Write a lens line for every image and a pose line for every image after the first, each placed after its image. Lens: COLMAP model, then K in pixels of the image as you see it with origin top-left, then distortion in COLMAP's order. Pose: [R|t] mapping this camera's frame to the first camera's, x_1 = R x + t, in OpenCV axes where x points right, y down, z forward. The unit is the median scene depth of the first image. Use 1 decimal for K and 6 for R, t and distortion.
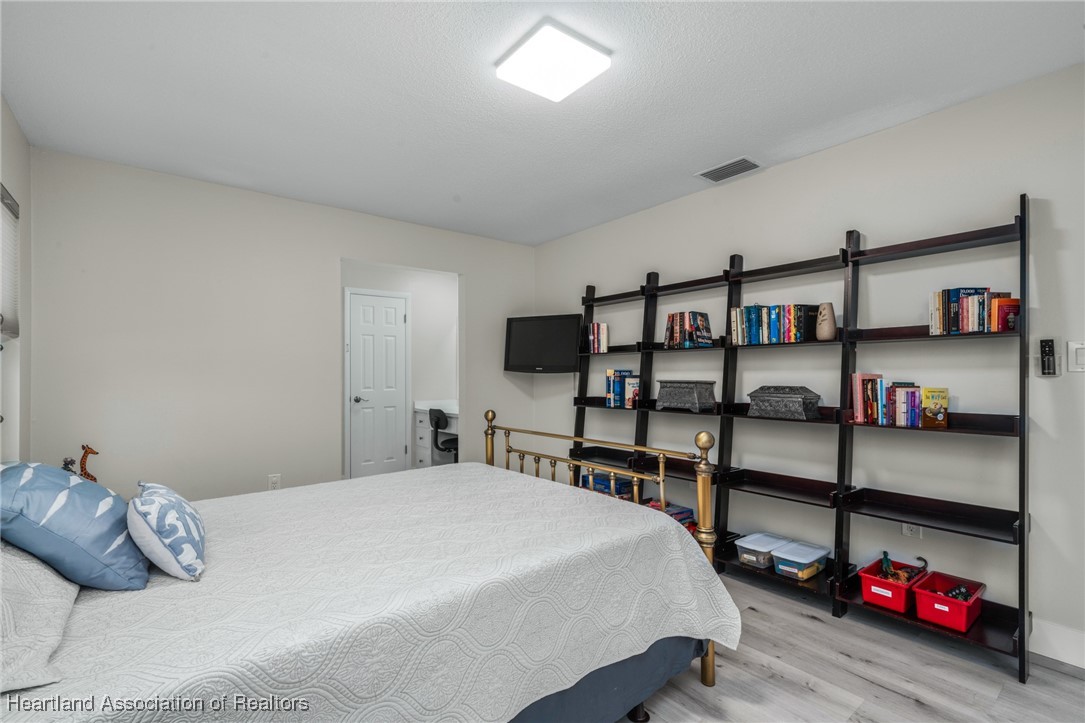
lens RADIAL K [[480.0, 0, 536.7], [0, 480.0, 375.6], [0, 0, 1]] dist [0.002042, 0.000023]
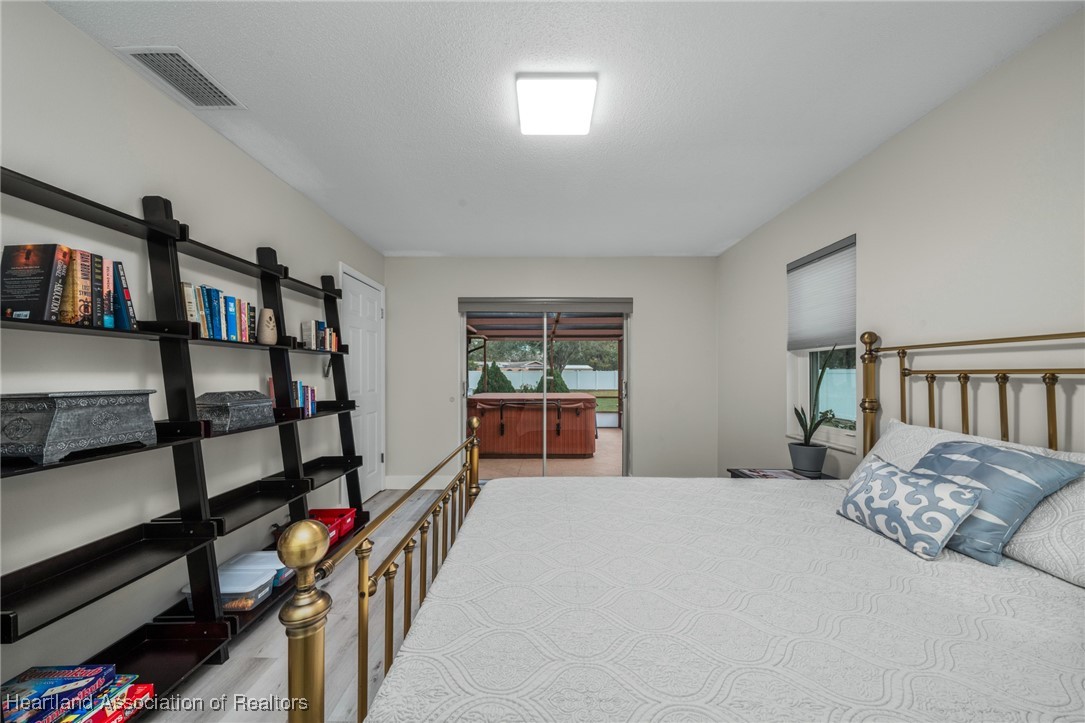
lens RADIAL K [[389.6, 0, 542.4], [0, 389.6, 373.1], [0, 0, 1]] dist [-0.000211, 0.000069]
pose [[-0.784601, 0.006376, 0.619968, -0.336352], [0.005107, 0.999980, -0.003821, -0.005115], [-0.619980, 0.000168, -0.784618, 1.117464]]
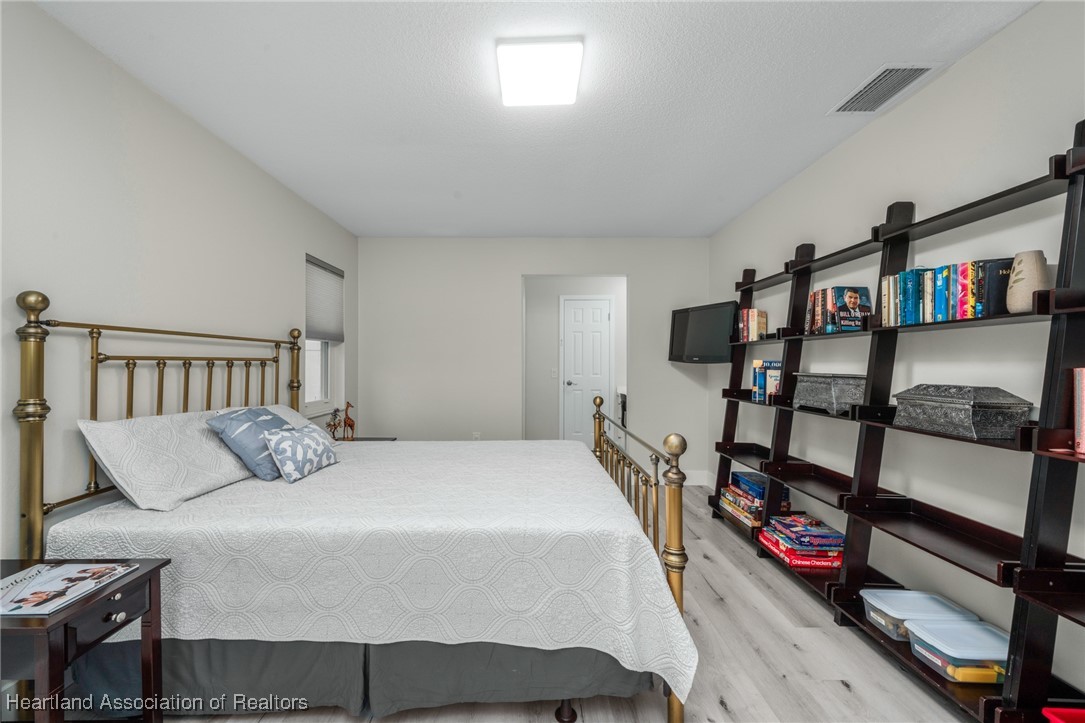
lens RADIAL K [[402.6, 0, 528.6], [0, 402.6, 367.1], [0, 0, 1]] dist [-0.005724, 0.000065]
pose [[0.782267, 0.013114, -0.622805, 0.364651], [-0.008743, 0.999911, 0.010073, -0.003578], [0.622882, -0.002434, 0.782312, 0.178091]]
